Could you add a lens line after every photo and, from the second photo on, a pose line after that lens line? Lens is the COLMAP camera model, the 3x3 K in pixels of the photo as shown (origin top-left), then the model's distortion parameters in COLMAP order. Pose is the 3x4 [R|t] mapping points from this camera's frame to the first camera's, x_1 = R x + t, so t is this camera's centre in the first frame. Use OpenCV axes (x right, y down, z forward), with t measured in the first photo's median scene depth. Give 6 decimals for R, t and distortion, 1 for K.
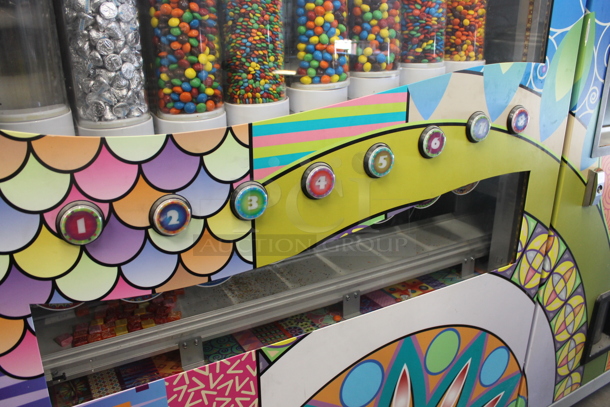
lens RADIAL K [[516.7, 0, 309.7], [0, 516.7, 204.4], [0, 0, 1]] dist [-0.169031, 0.142762]
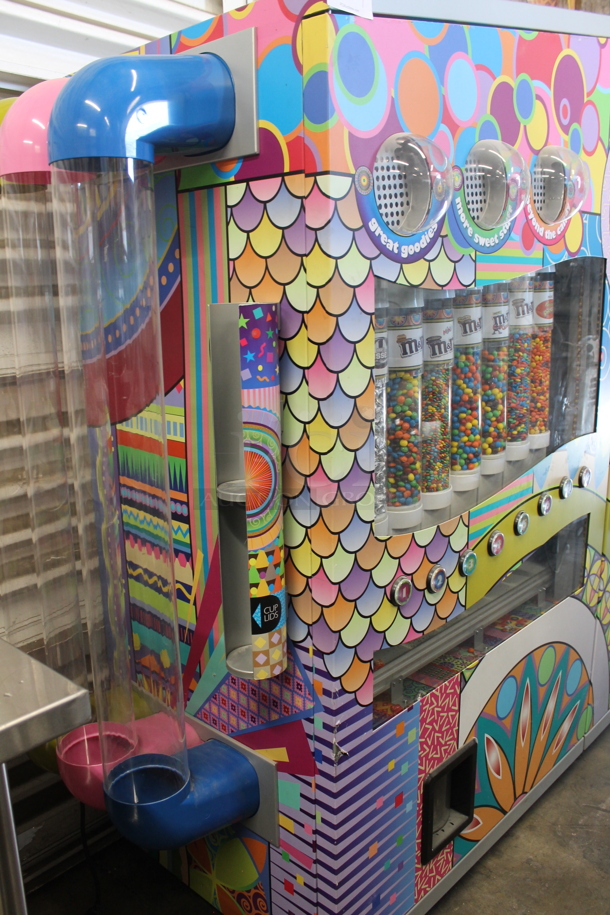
lens RADIAL K [[775.0, 0, 306.5], [0, 775.0, 464.3], [0, 0, 1]] dist [-0.169031, 0.142762]
pose [[0.960433, -0.085106, 0.265188, -0.940114], [0.113046, 0.989329, -0.091915, -0.113763], [-0.254535, 0.118257, 0.959806, -0.853104]]
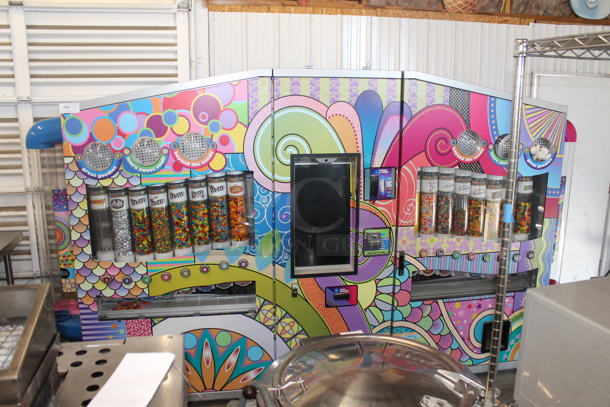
lens RADIAL K [[516.7, 0, 305.6], [0, 516.7, 202.6], [0, 0, 1]] dist [-0.169031, 0.142762]
pose [[0.934913, 0.076057, -0.346632, 2.079104], [-0.116628, 0.988359, -0.097698, -0.313557], [0.335166, 0.131766, 0.932900, -2.088753]]
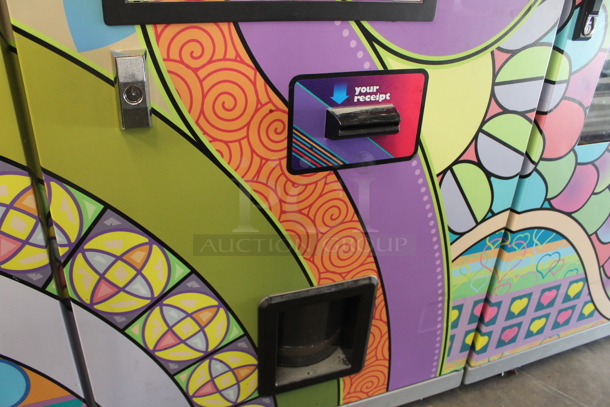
lens RADIAL K [[516.7, 0, 305.3], [0, 516.7, 207.7], [0, 0, 1]] dist [-0.169031, 0.142762]
pose [[0.982763, 0.127071, -0.134279, 1.119715], [-0.101659, 0.978107, 0.181583, -0.039735], [0.154413, -0.164802, 0.974165, 0.738232]]
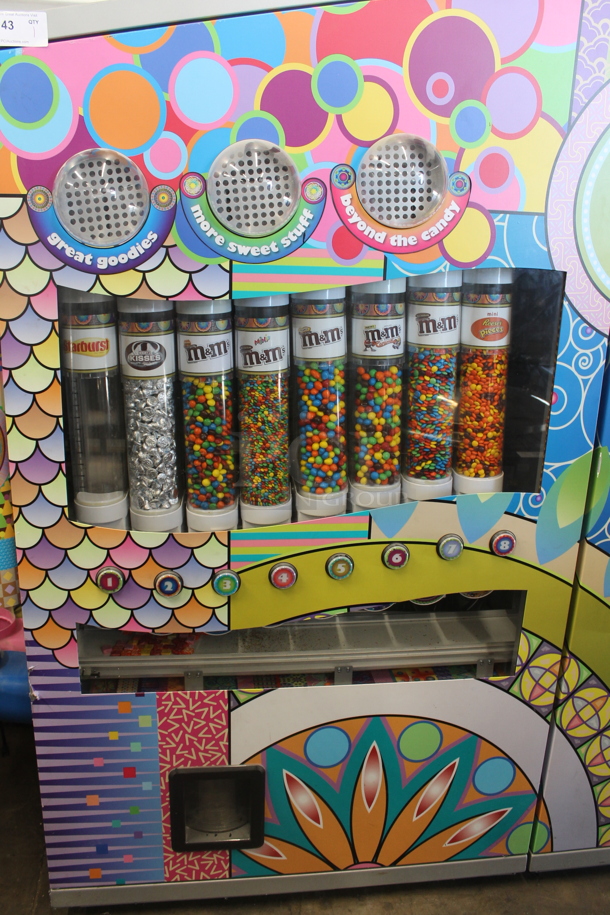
lens RADIAL K [[775.0, 0, 304.5], [0, 775.0, 451.6], [0, 0, 1]] dist [-0.169031, 0.142762]
pose [[0.917164, 0.134665, -0.375067, 0.697424], [-0.156307, 0.987319, -0.027731, -0.285082], [0.366577, 0.084060, 0.926583, -0.765510]]
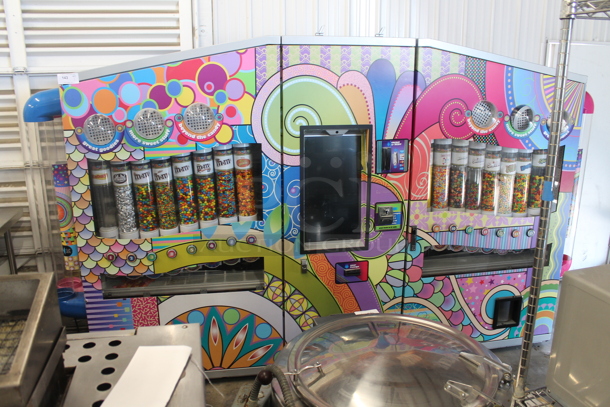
lens RADIAL K [[516.7, 0, 305.7], [0, 516.7, 203.9], [0, 0, 1]] dist [-0.169031, 0.142762]
pose [[0.935110, 0.093540, -0.341790, 1.974543], [-0.113941, 0.992679, -0.040061, -0.333193], [0.335540, 0.076406, 0.938922, -1.998693]]
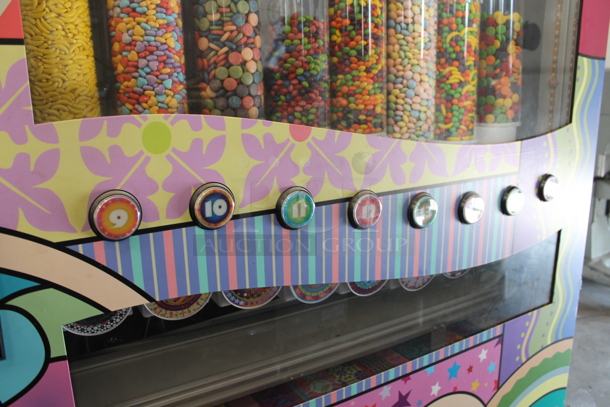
lens RADIAL K [[516.7, 0, 306.0], [0, 516.7, 206.7], [0, 0, 1]] dist [-0.169031, 0.142762]
pose [[0.999785, -0.017042, -0.011811, 1.863653], [0.015919, 0.995868, -0.089402, -0.362336], [0.013286, 0.089195, 0.995926, 1.158161]]
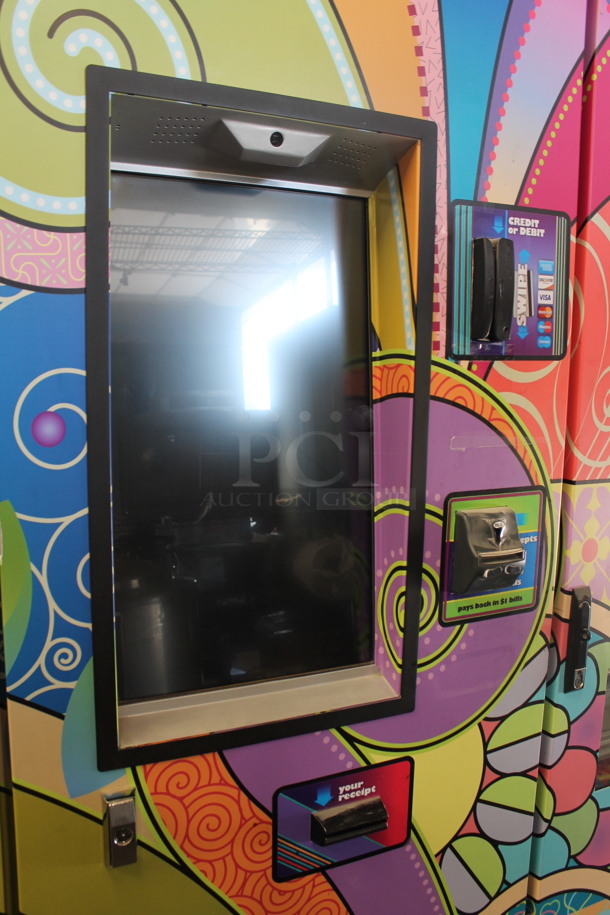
lens RADIAL K [[775.0, 0, 304.9], [0, 775.0, 459.5], [0, 0, 1]] dist [-0.169031, 0.142762]
pose [[0.992661, 0.032623, -0.116446, 1.131309], [-0.054564, 0.980162, -0.190541, -0.355890], [0.107920, 0.195496, 0.974748, 0.331771]]
